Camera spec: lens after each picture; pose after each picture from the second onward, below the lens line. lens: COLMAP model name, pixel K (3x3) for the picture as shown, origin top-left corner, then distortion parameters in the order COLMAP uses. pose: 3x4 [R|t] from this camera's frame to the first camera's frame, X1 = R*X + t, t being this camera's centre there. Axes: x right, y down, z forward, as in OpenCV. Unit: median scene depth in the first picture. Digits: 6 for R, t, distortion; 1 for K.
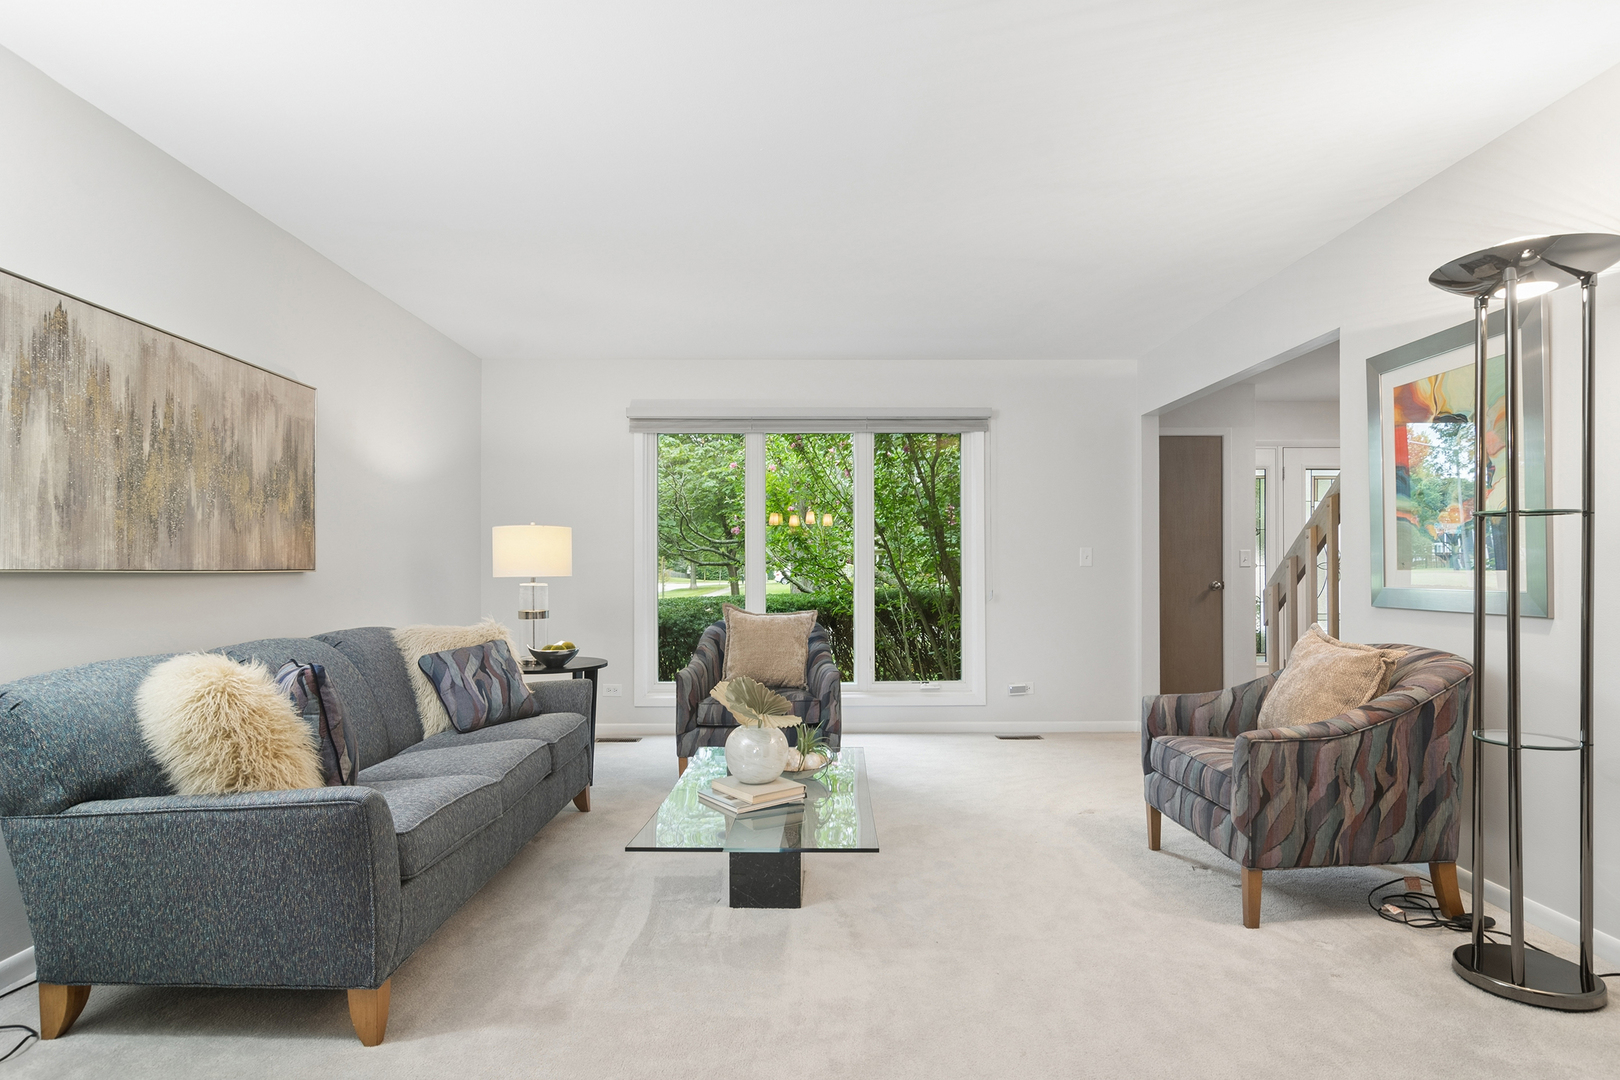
lens RADIAL K [[876.5, 0, 789.0], [0, 876.5, 573.8], [0, 0, 1]] dist [-0.004343, 0.002495]
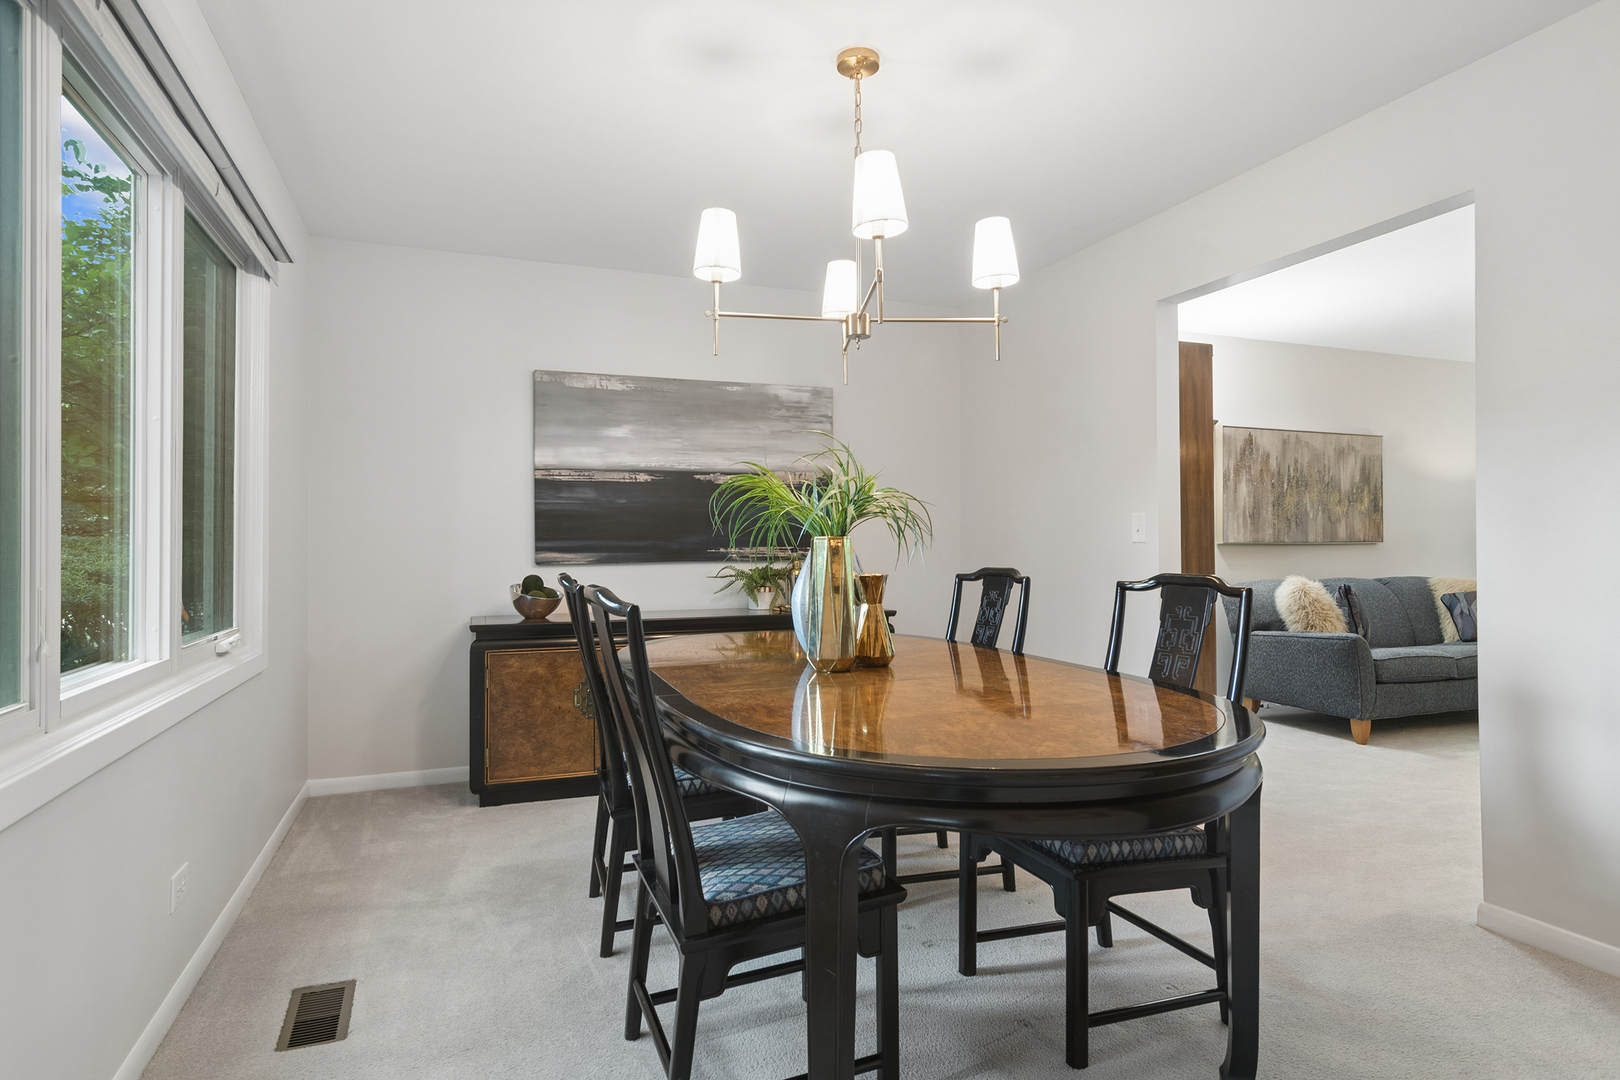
lens RADIAL K [[876.5, 0, 811.5], [0, 876.5, 536.3], [0, 0, 1]] dist [-0.004343, 0.002495]
pose [[0.376322, -0.009129, -0.926444, 0.807312], [0.001623, 0.999956, -0.009194, -0.001263], [0.926488, 0.001956, 0.376320, -0.877691]]
